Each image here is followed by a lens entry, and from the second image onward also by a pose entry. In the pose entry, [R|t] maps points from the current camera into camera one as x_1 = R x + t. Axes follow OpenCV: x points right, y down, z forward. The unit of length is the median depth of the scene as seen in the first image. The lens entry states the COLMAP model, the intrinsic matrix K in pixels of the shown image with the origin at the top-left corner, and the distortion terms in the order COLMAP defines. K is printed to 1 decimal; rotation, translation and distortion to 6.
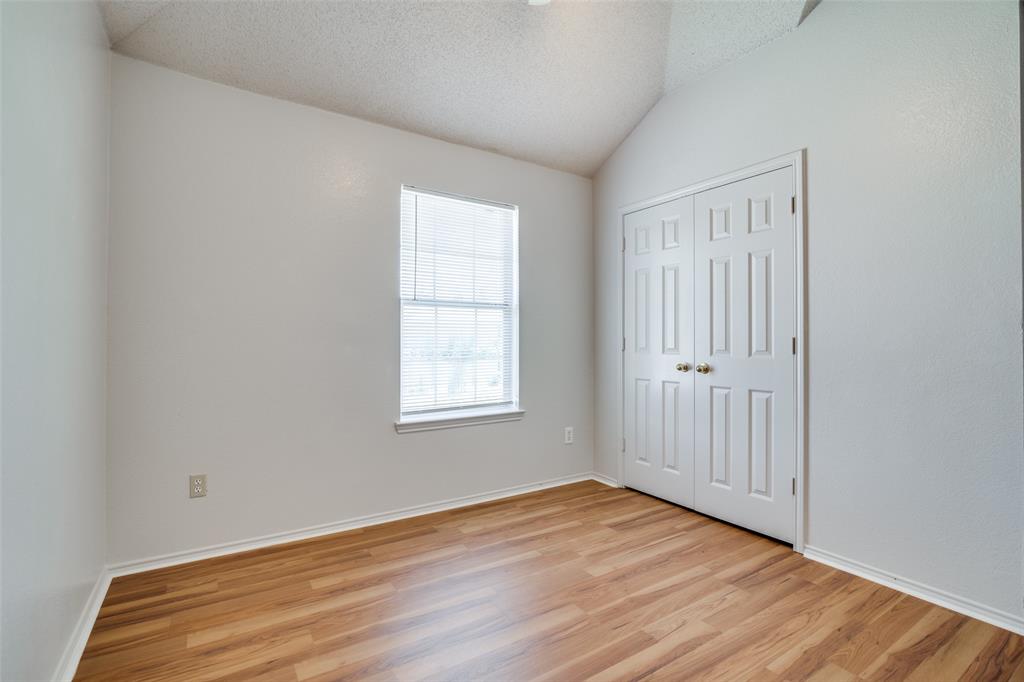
lens RADIAL K [[473.6, 0, 512.2], [0, 473.6, 338.3], [0, 0, 1]] dist [-0.016342, 0.000110]
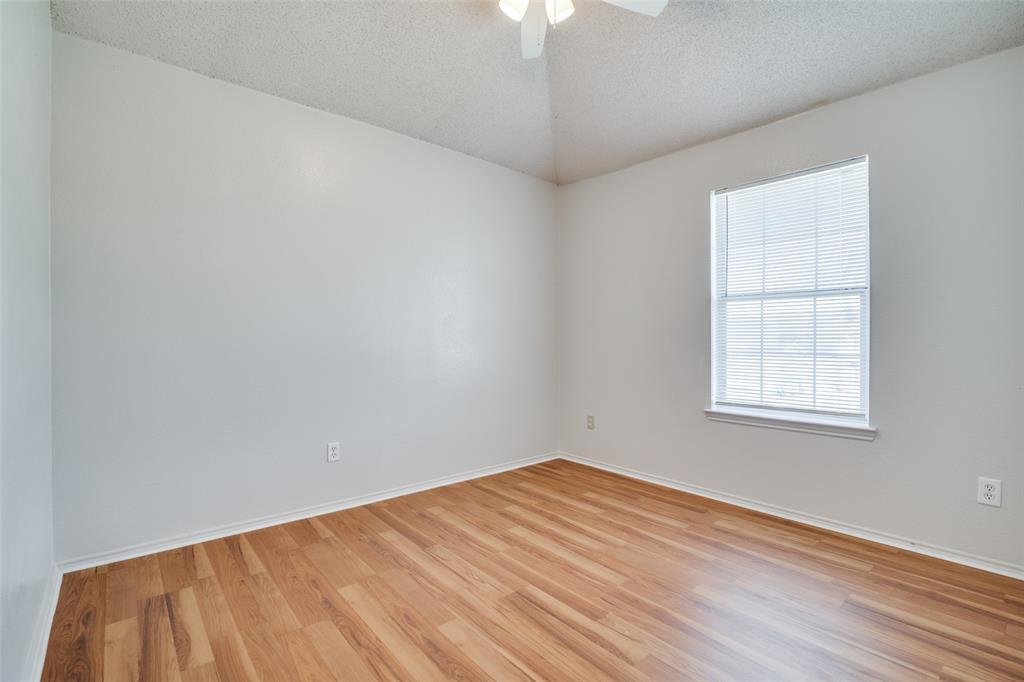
lens RADIAL K [[473.6, 0, 515.7], [0, 473.6, 338.8], [0, 0, 1]] dist [-0.016342, 0.000110]
pose [[0.133930, 0.002039, -0.990989, 0.784987], [0.005484, 0.999981, 0.002799, 0.007484], [0.990976, -0.005810, 0.133916, 0.407490]]
